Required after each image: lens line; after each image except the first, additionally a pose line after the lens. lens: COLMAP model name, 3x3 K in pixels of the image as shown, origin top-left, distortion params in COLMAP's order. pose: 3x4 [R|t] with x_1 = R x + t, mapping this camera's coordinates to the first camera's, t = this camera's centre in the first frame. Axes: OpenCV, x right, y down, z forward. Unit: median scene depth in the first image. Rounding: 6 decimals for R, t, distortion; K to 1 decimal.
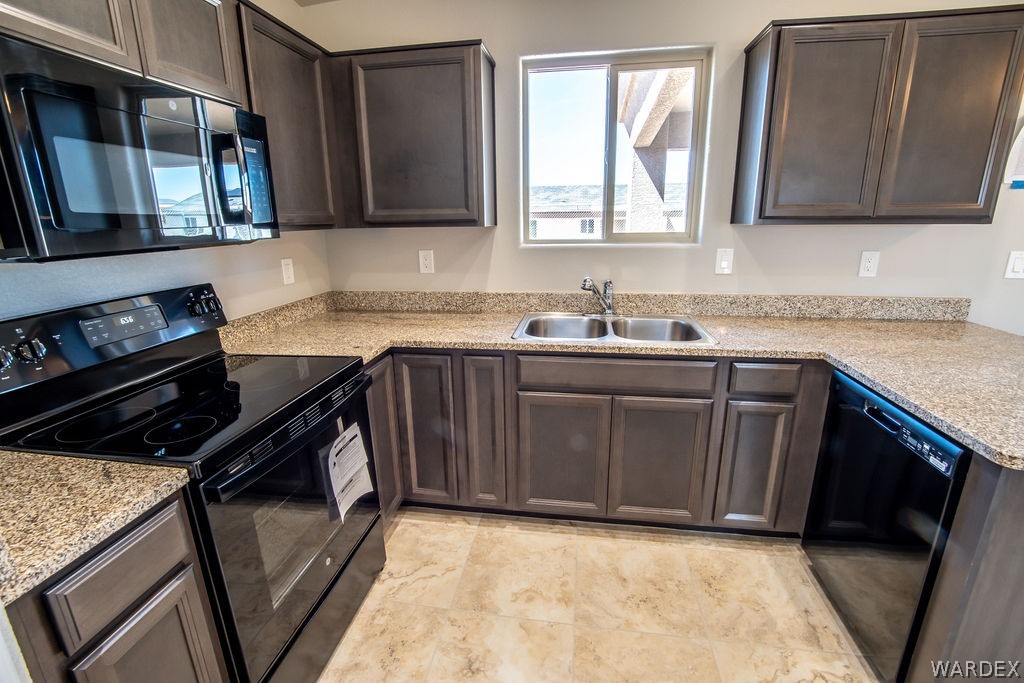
lens RADIAL K [[456.1, 0, 507.9], [0, 456.1, 338.9], [0, 0, 1]] dist [-0.045606, 0.011137]
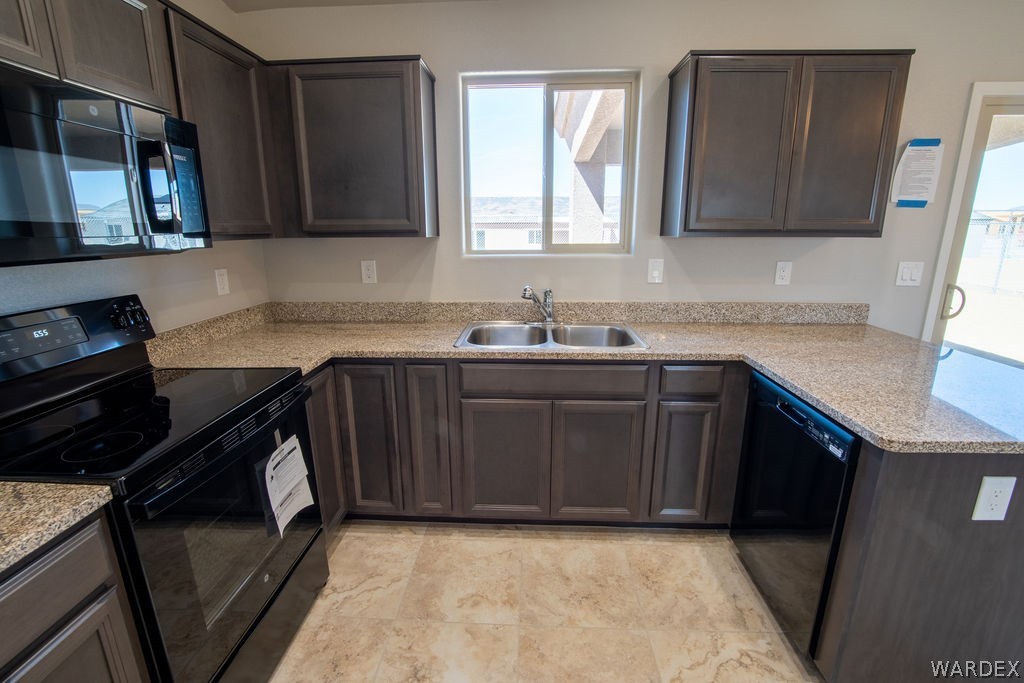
lens RADIAL K [[456.1, 0, 507.9], [0, 456.1, 338.9], [0, 0, 1]] dist [-0.045606, 0.011137]
pose [[0.993974, -0.015921, 0.108453, 0.019894], [0.018268, 0.999619, -0.020687, 0.004689], [-0.108083, 0.022544, 0.993886, -0.026201]]
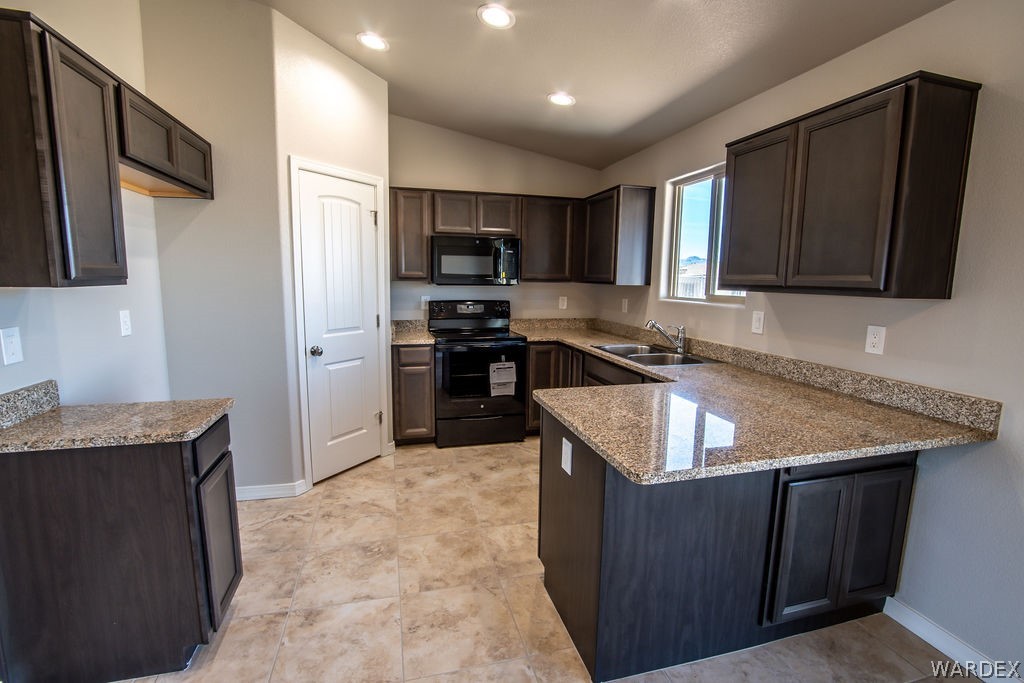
lens RADIAL K [[456.1, 0, 507.9], [0, 456.1, 338.9], [0, 0, 1]] dist [-0.045606, 0.011137]
pose [[0.405131, 0.144839, -0.902713, 1.615642], [-0.255934, 0.965862, 0.040110, -0.017309], [0.877706, 0.214785, 0.428369, -0.061577]]
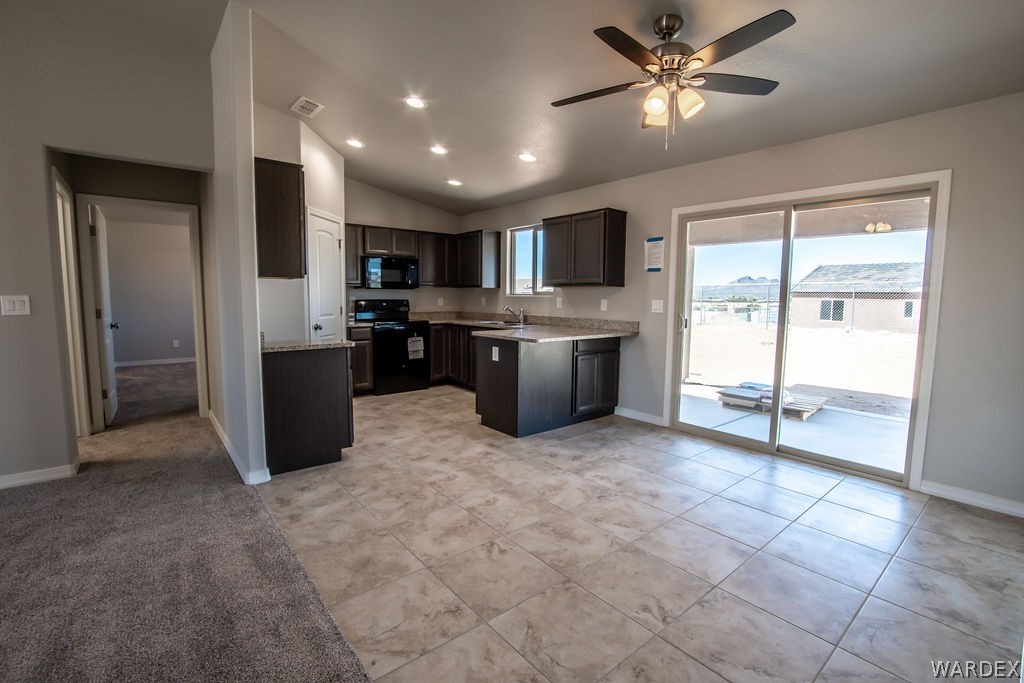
lens RADIAL K [[456.1, 0, 507.9], [0, 456.1, 338.9], [0, 0, 1]] dist [-0.045606, 0.011137]
pose [[0.748217, 0.085983, -0.657859, 2.409502], [-0.192266, 0.977118, -0.090962, 0.368879], [0.634985, 0.194543, 0.747628, -1.218215]]
